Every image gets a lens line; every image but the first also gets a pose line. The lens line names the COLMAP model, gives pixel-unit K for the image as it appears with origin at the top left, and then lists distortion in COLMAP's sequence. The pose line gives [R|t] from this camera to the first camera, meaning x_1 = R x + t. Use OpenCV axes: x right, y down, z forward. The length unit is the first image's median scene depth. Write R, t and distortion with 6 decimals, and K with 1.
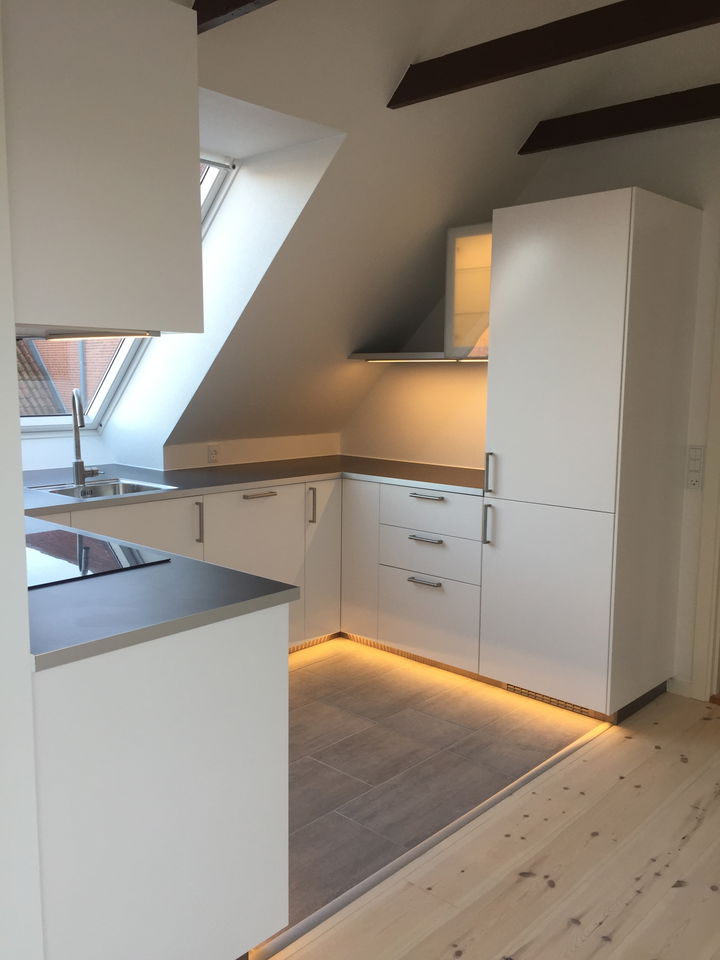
lens RADIAL K [[821.5, 0, 362.9], [0, 821.5, 479.8], [0, 0, 1]] dist [0.088201, -0.128788]
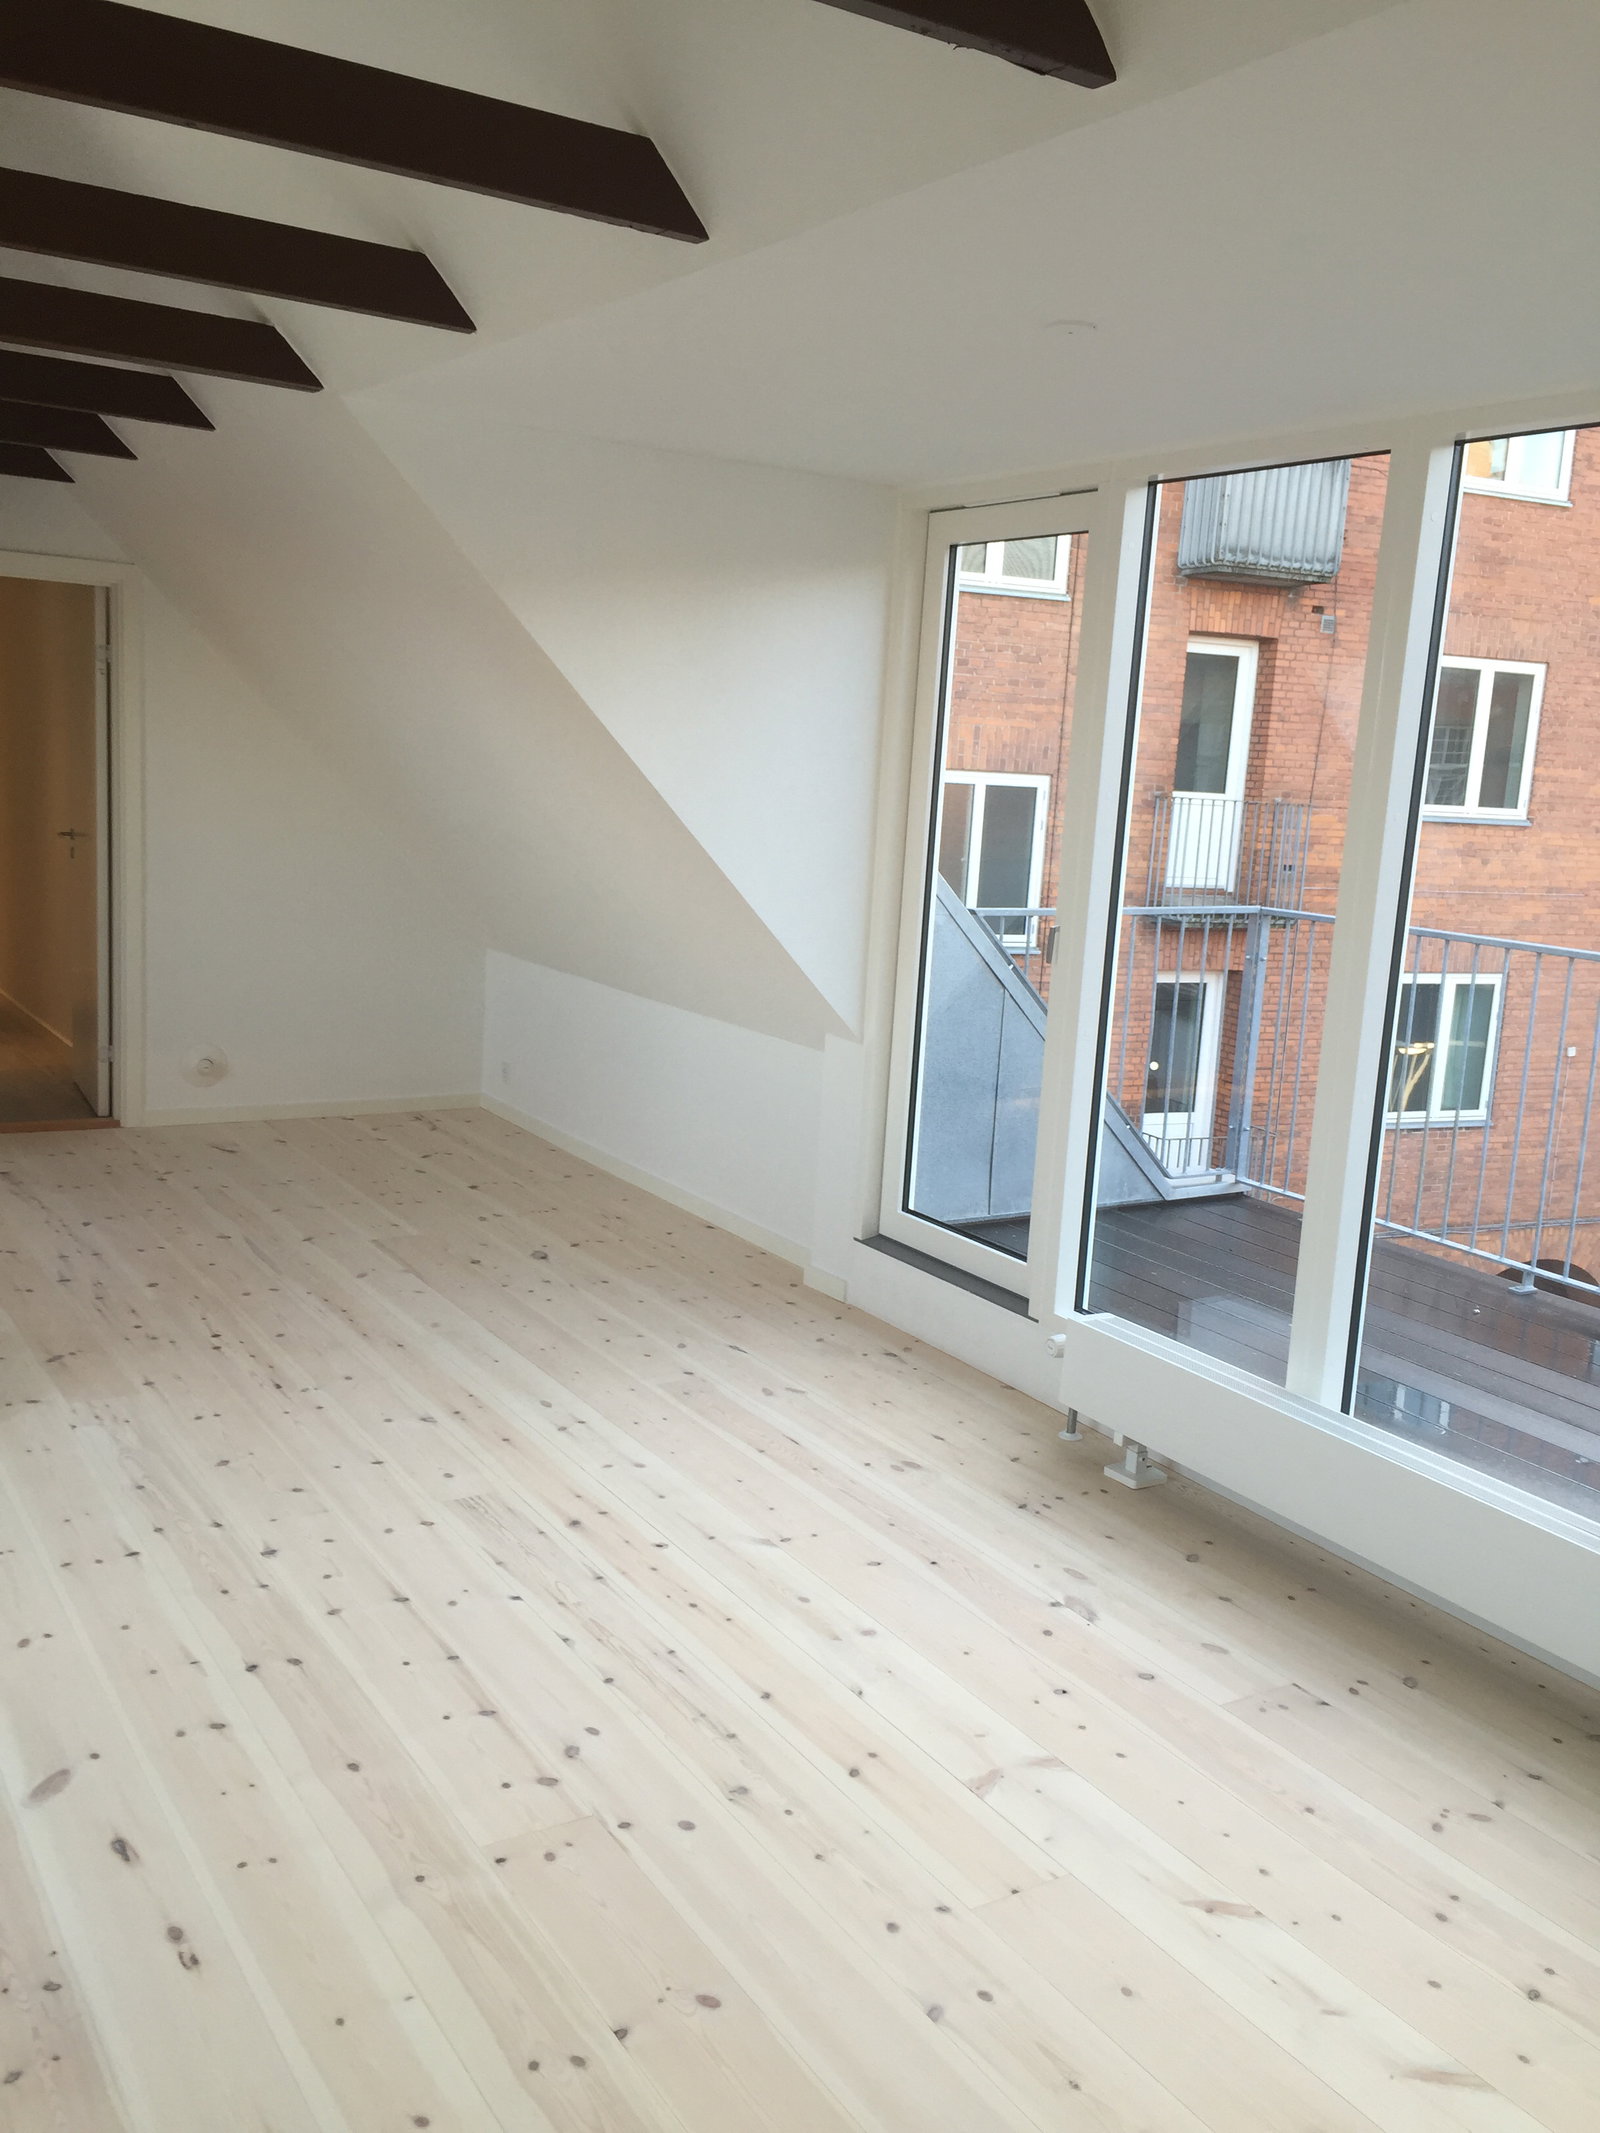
lens RADIAL K [[1825.4, 0, 806.5], [0, 1825.4, 1066.0], [0, 0, 1]] dist [0.088201, -0.128788]
pose [[0.254861, -0.160834, 0.953508, -1.585701], [0.070784, 0.986528, 0.147483, -0.025369], [-0.964383, 0.029905, 0.262813, -0.561181]]
